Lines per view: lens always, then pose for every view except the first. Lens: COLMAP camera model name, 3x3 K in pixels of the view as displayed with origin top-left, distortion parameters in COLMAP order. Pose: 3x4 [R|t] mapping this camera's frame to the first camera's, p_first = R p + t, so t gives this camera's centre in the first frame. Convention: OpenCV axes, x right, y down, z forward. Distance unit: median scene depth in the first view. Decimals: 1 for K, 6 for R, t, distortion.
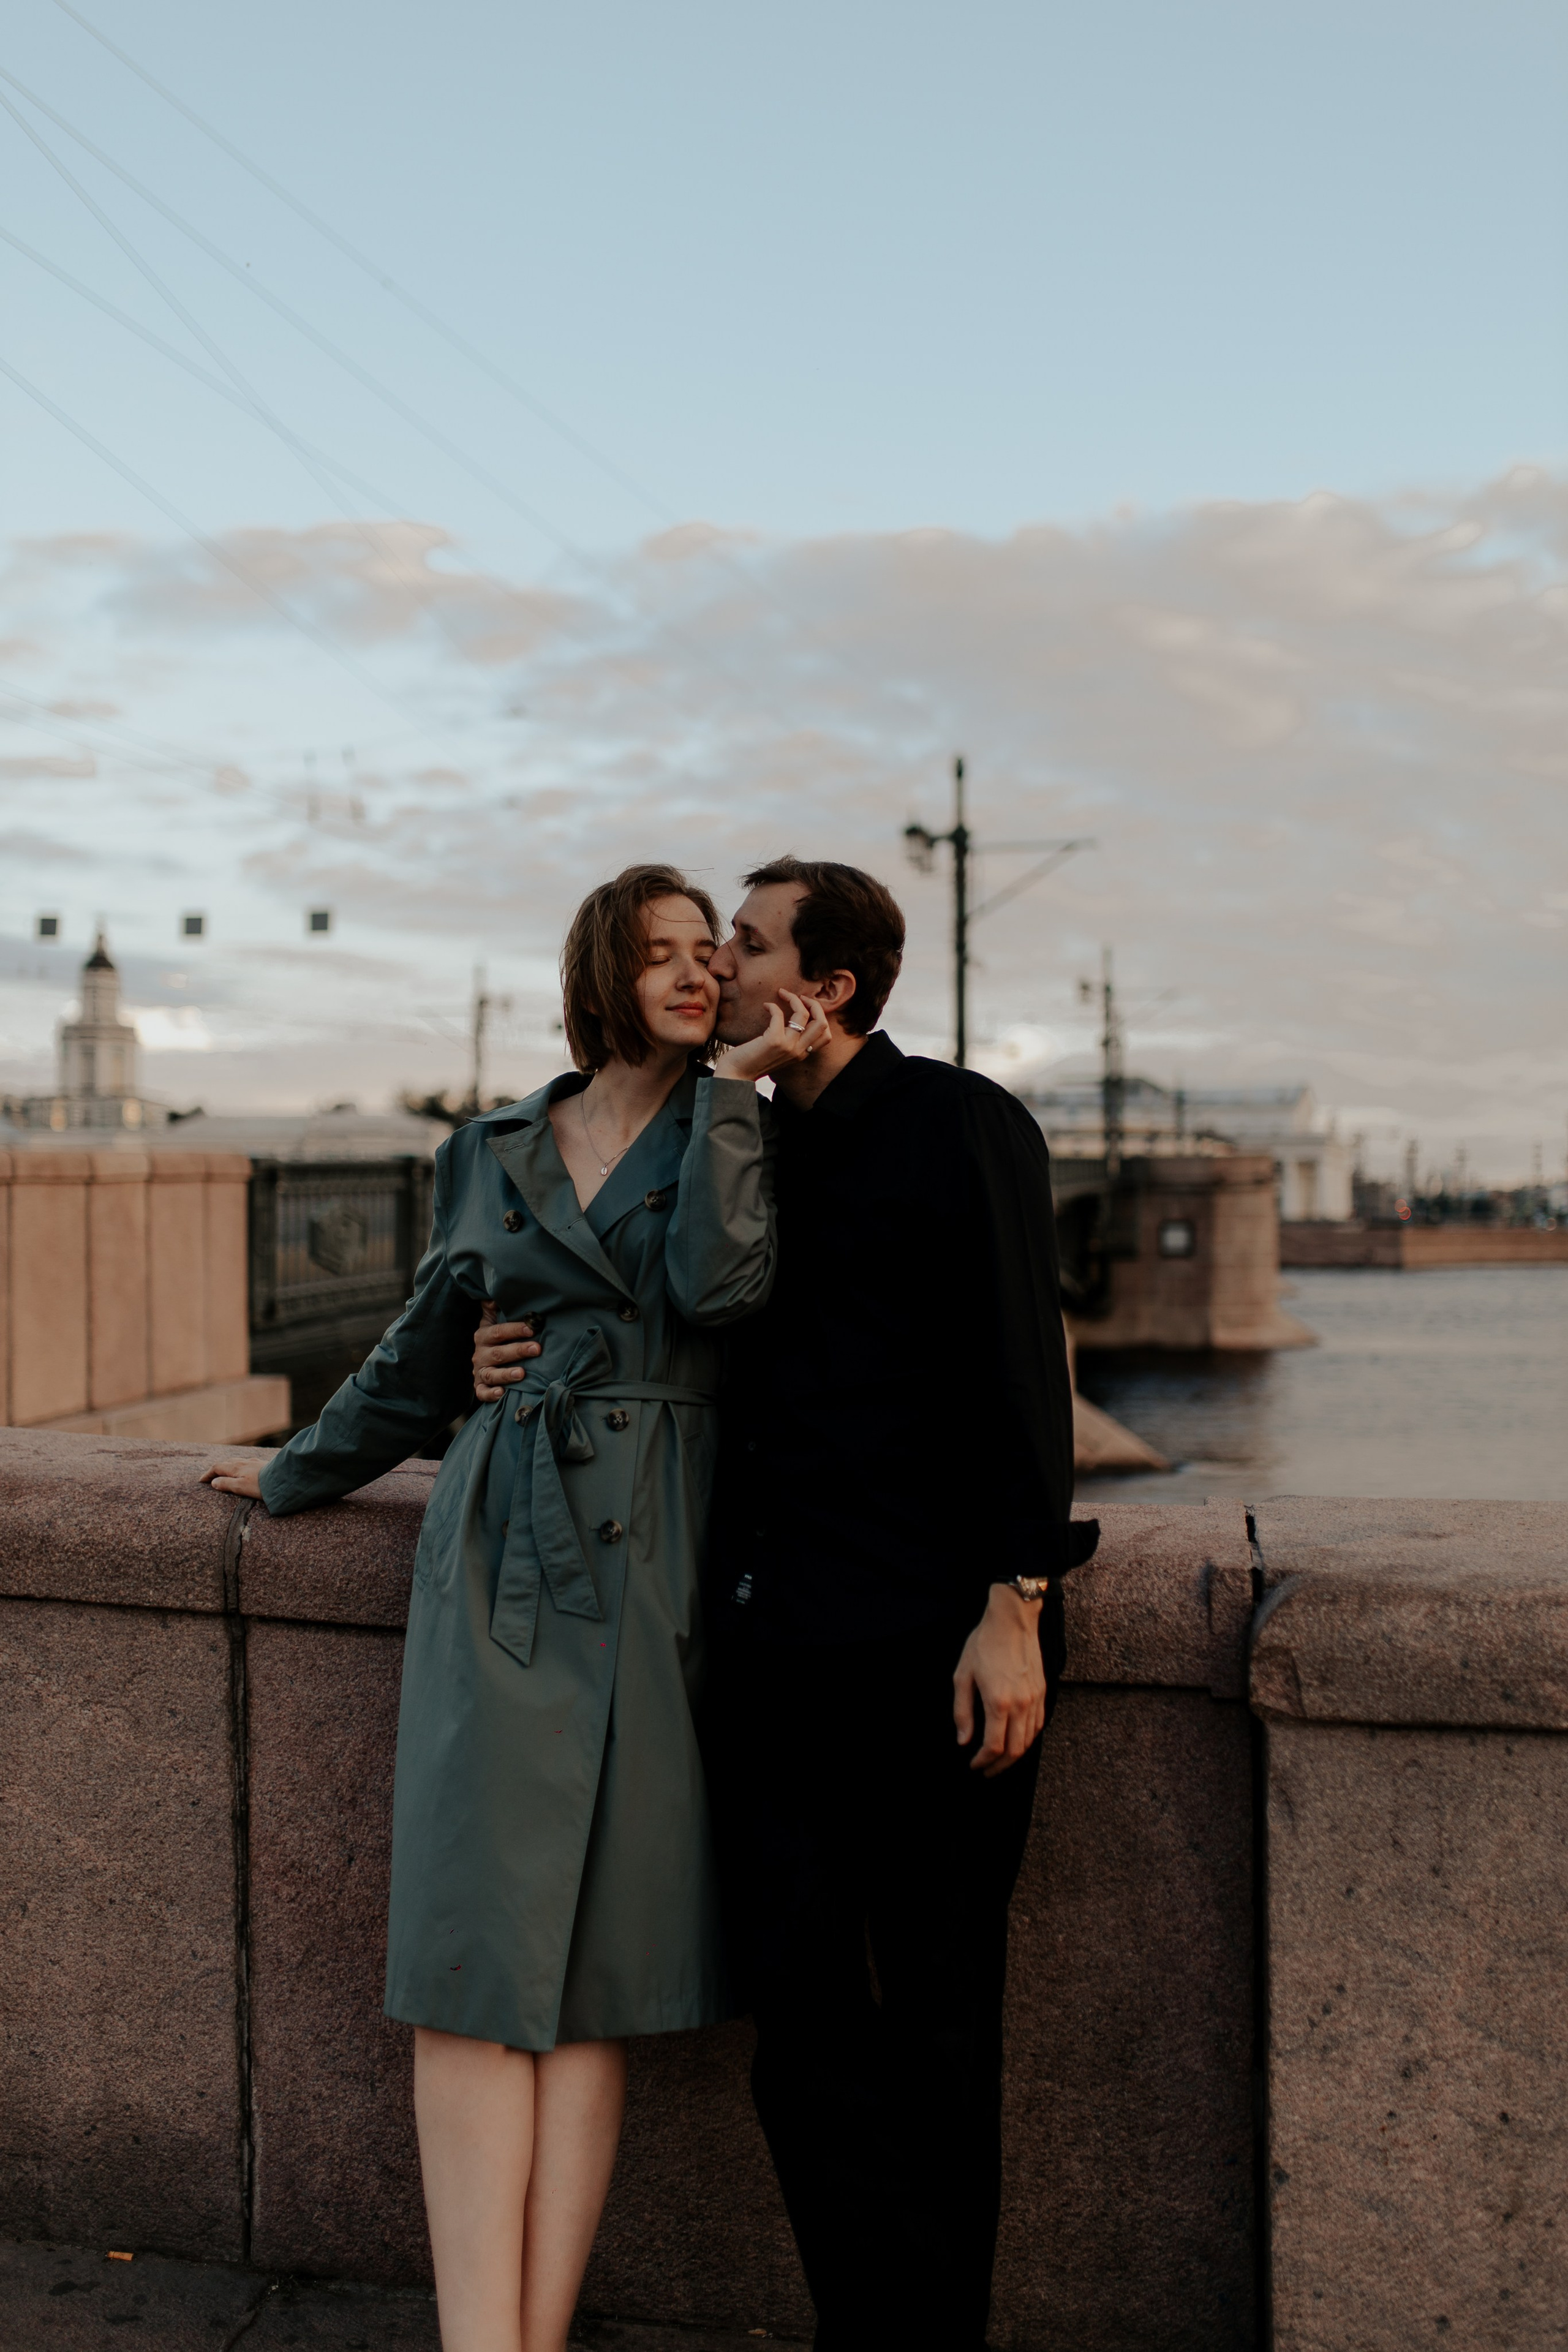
lens RADIAL K [[2264.6, 0, 784.0], [0, 2264.6, 1176.0], [0, 0, 1]] dist [-0.018010, 0.122271]
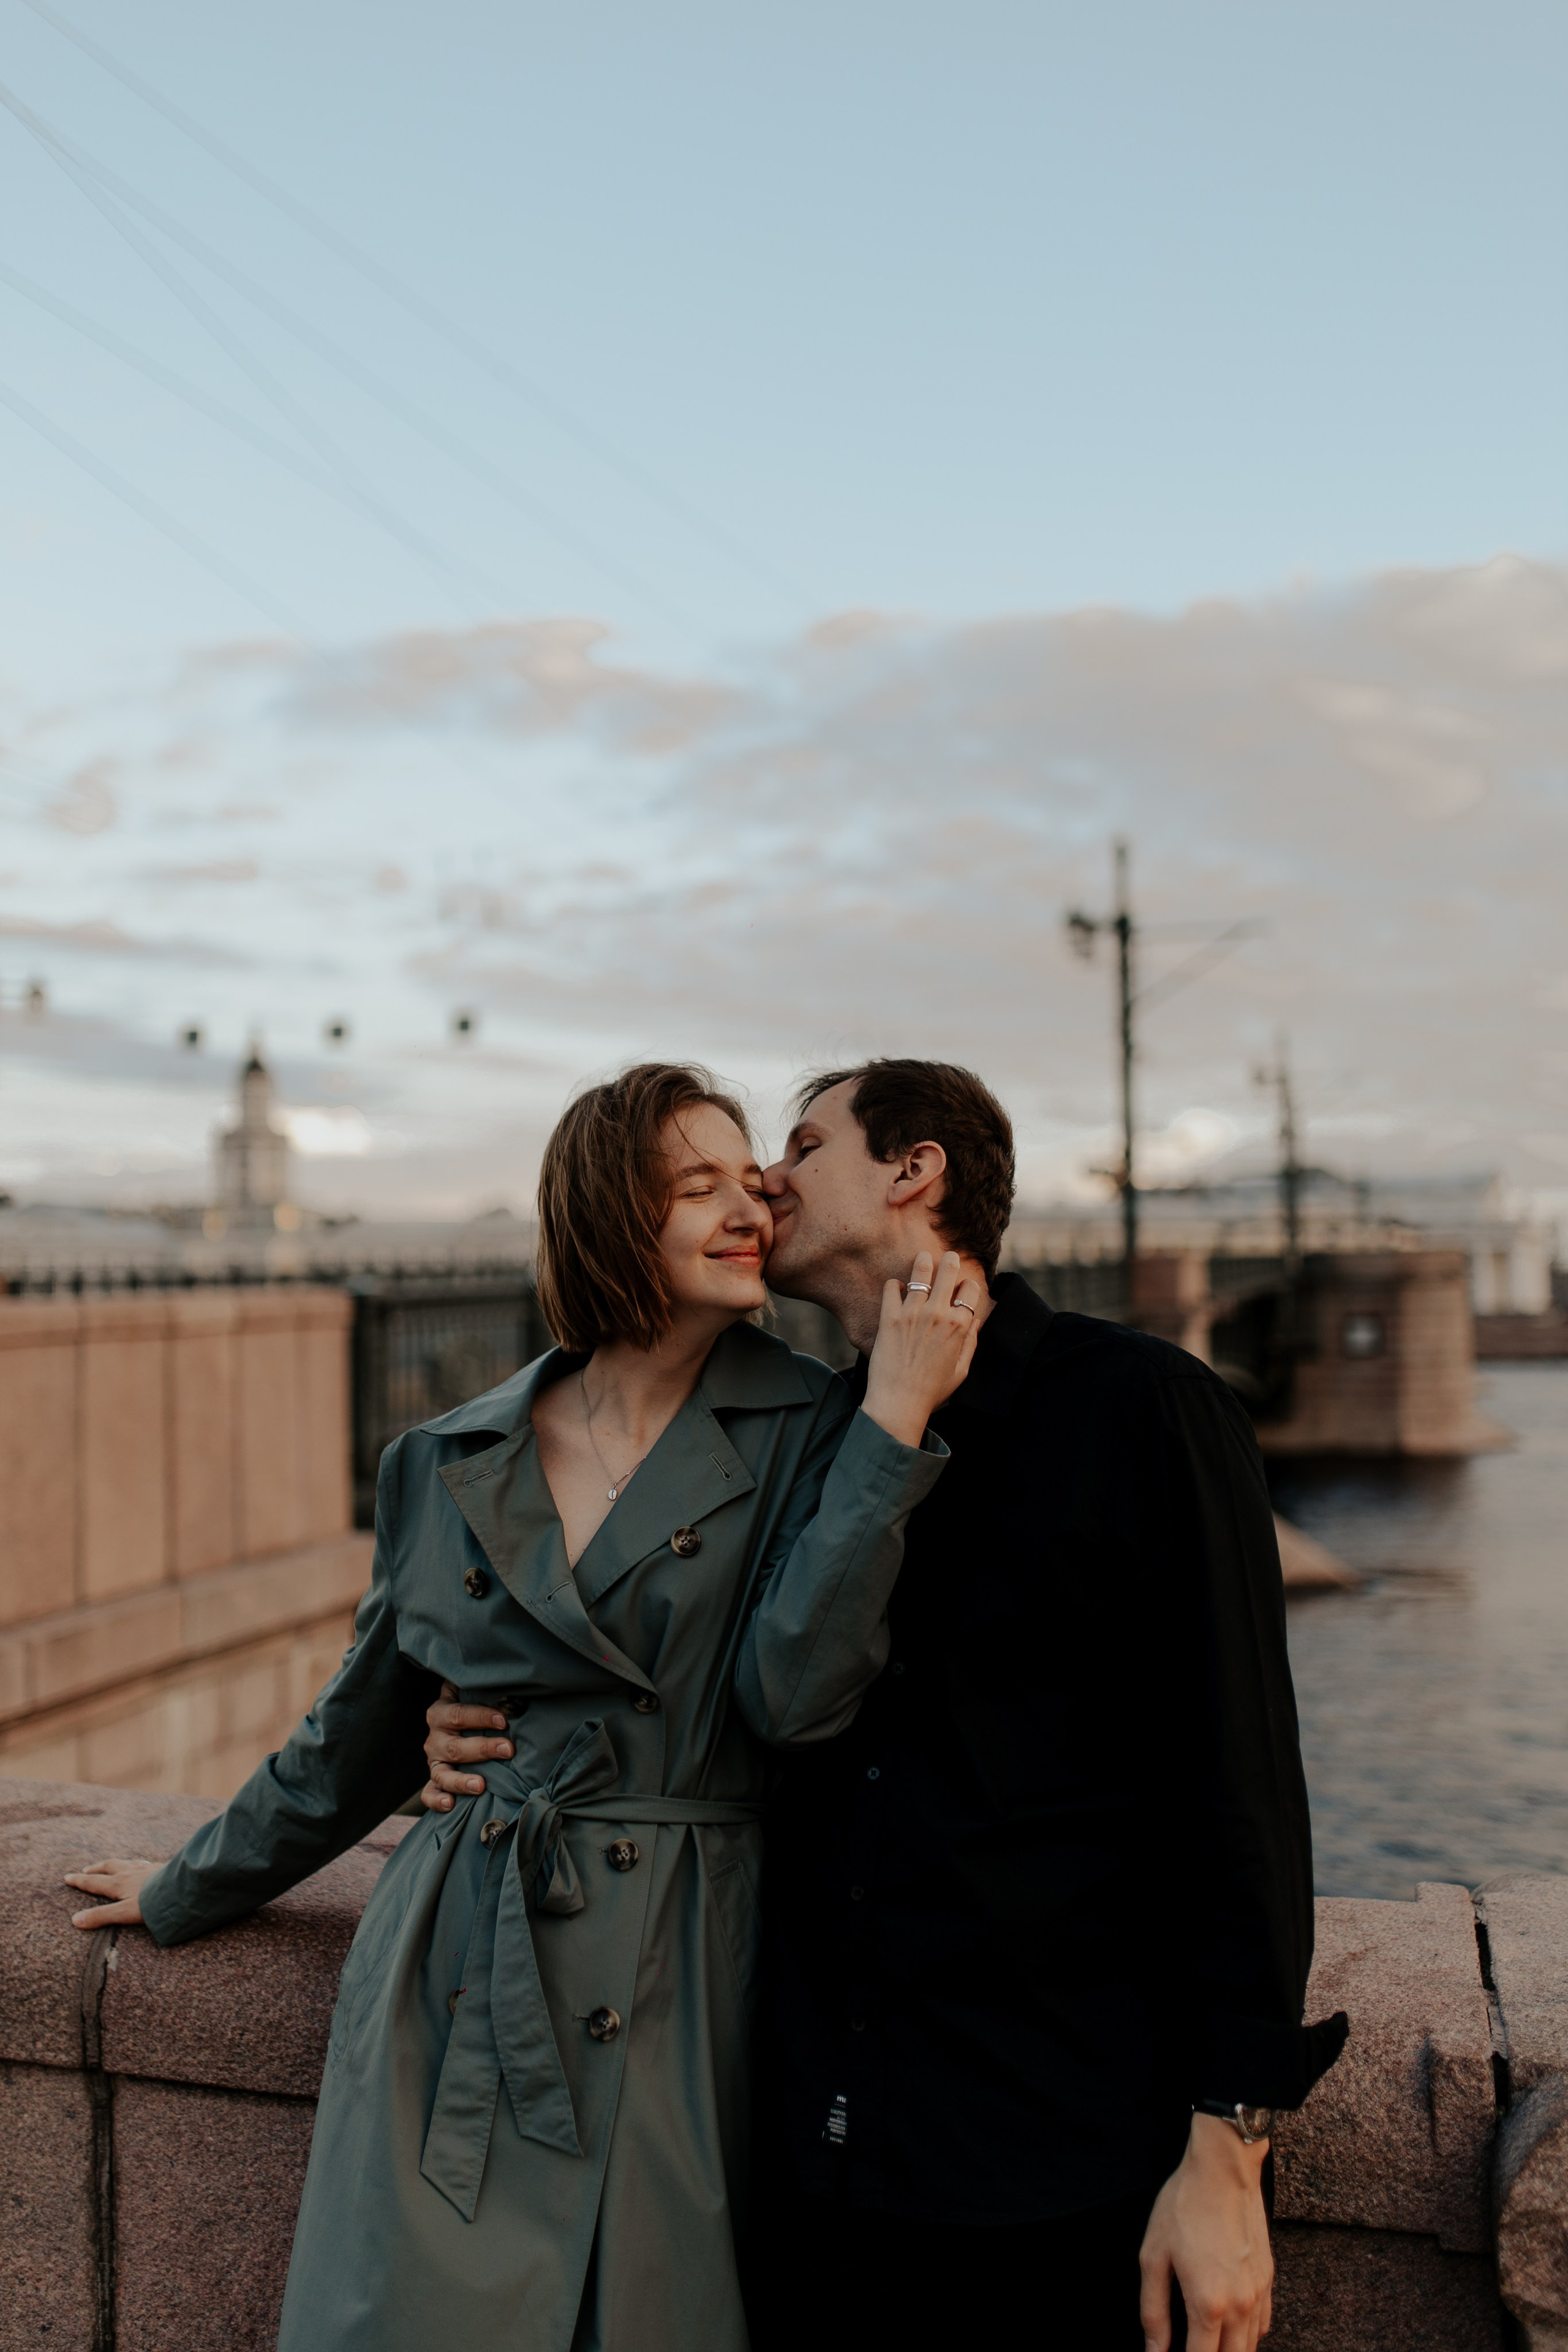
lens RADIAL K [[2314.0, 0, 784.0], [0, 2314.0, 1176.0], [0, 0, 1]] dist [-0.008517, 0.112497]
pose [[0.997306, -0.014895, -0.071824, 0.040922], [0.011940, 0.999072, -0.041392, -0.064346], [0.072374, 0.040423, 0.996558, 0.238655]]
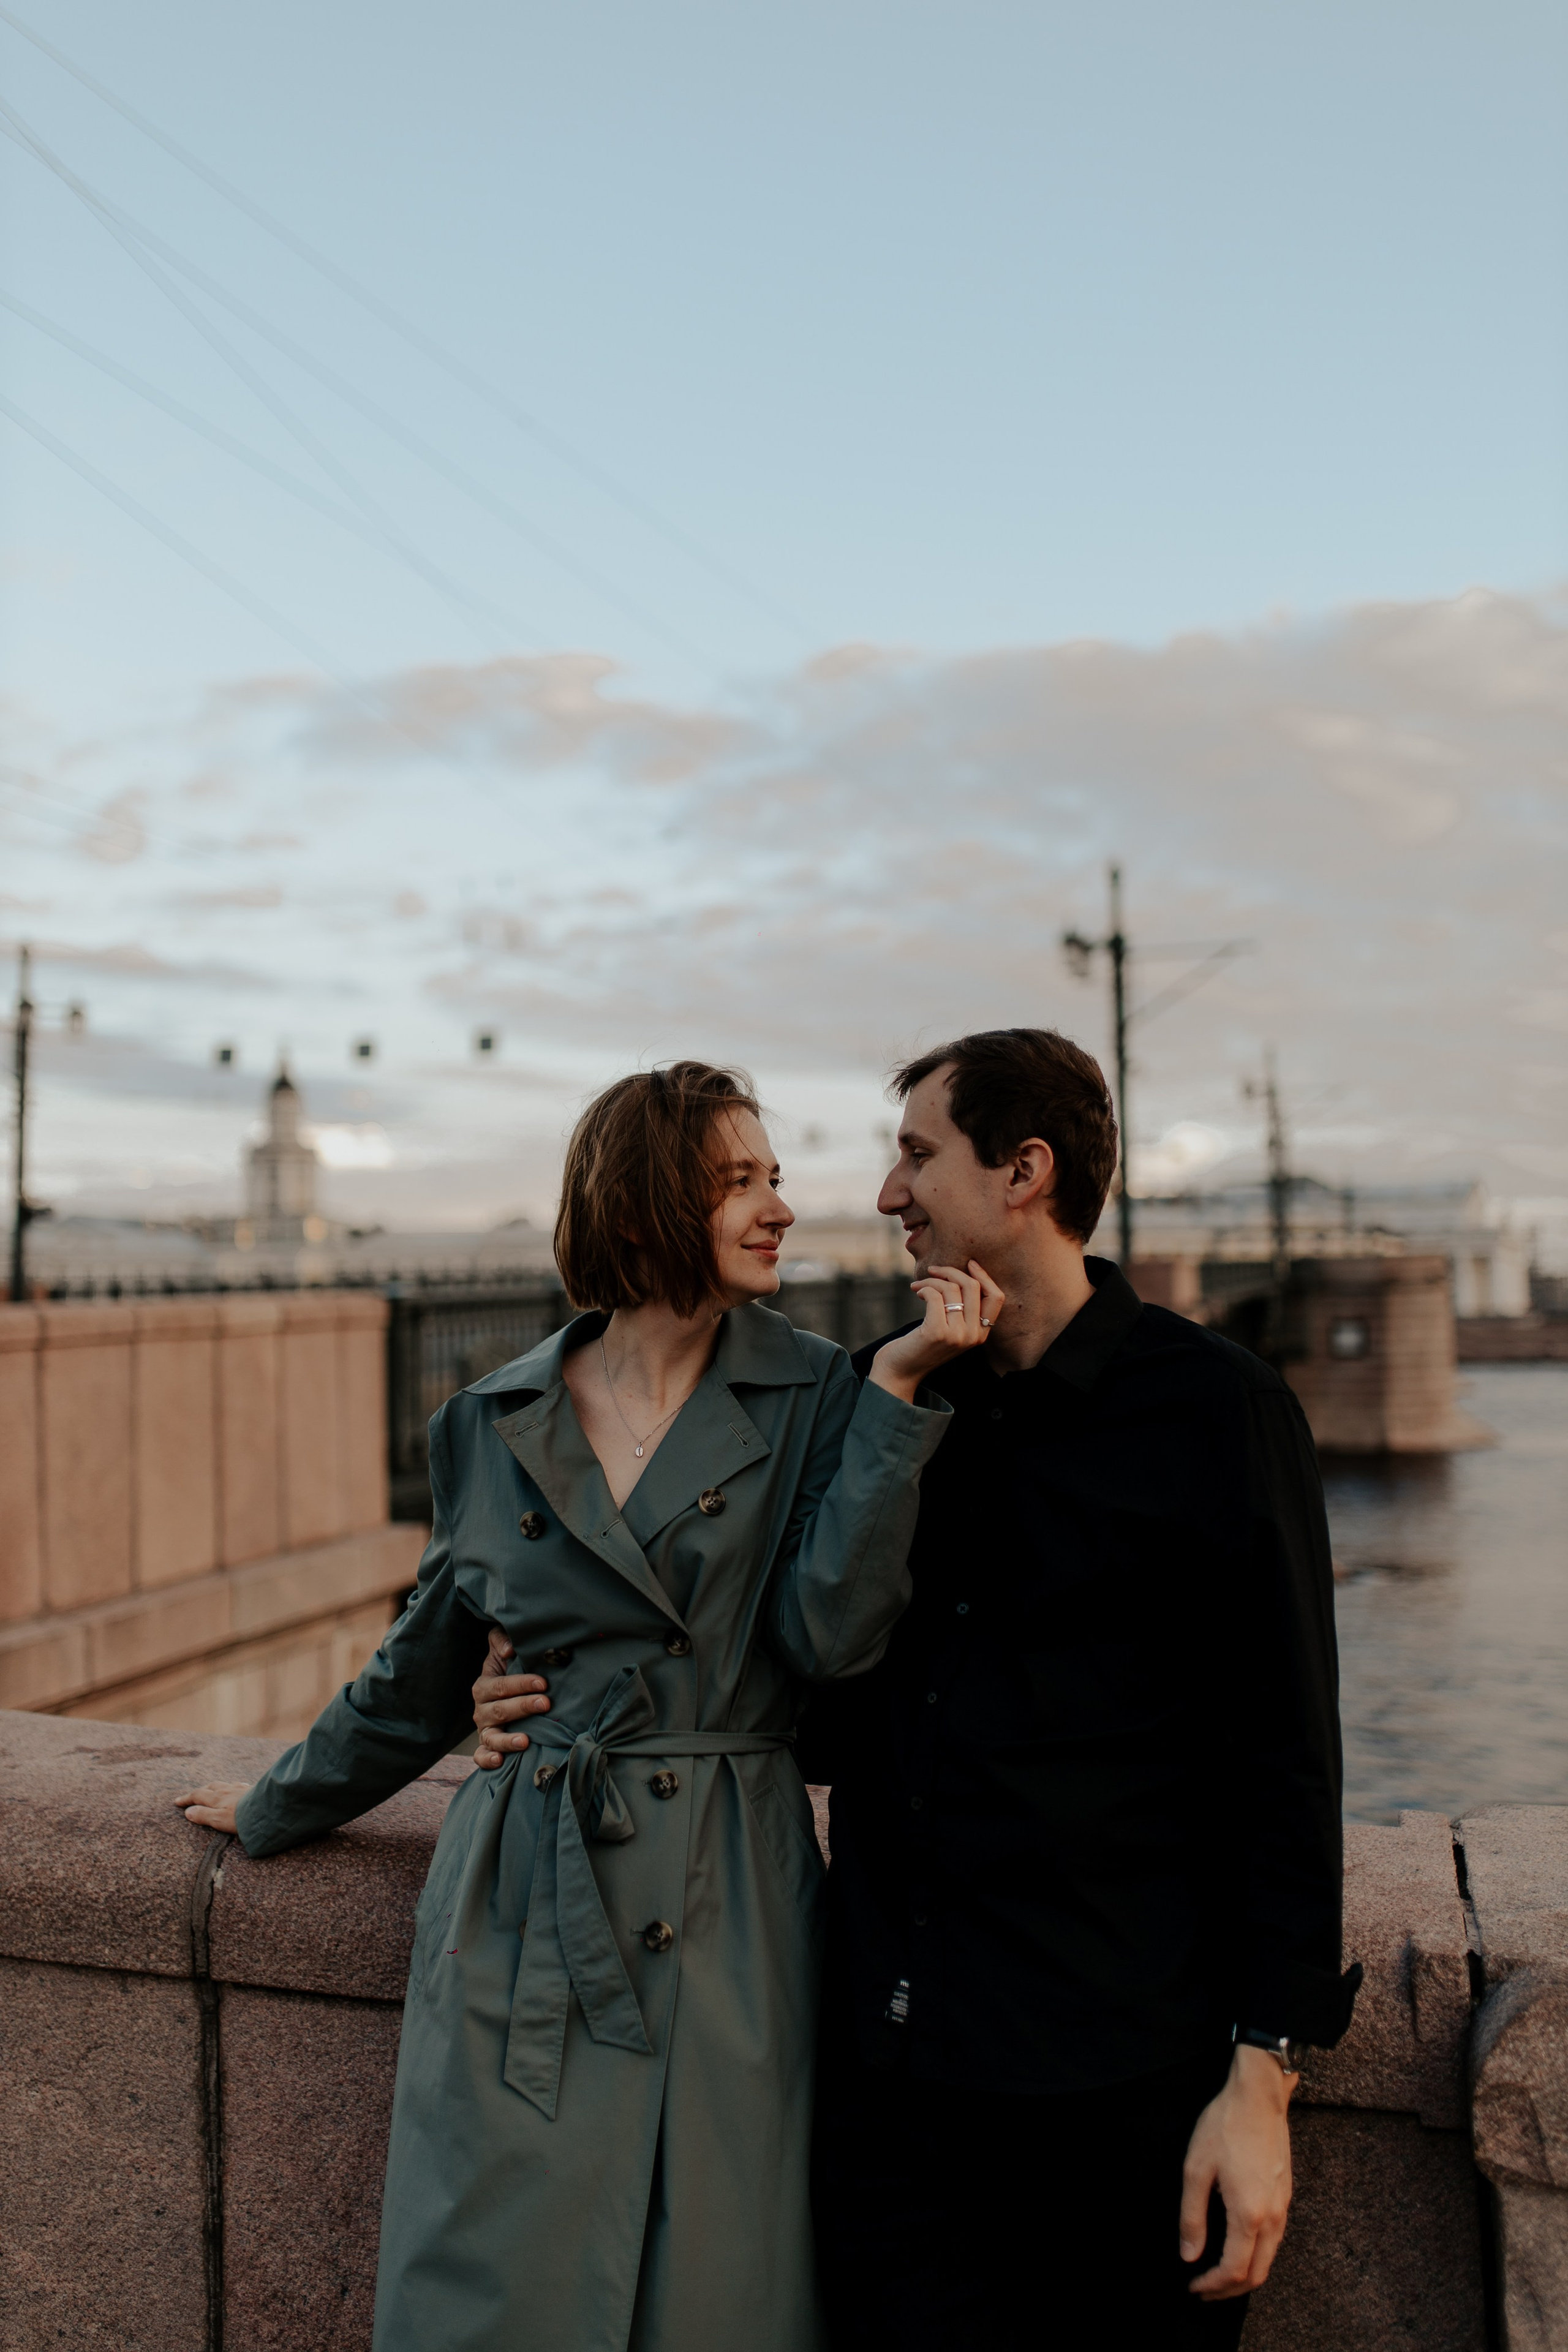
lens RADIAL K [[2227.6, 0, 784.0], [0, 2227.6, 1176.0], [0, 0, 1]] dist [-0.007528, 0.110910]
pose [[0.997015, -0.019578, -0.074685, 0.032685], [0.016116, 0.998780, -0.046683, -0.055396], [0.075508, 0.045340, 0.996114, 0.190356]]
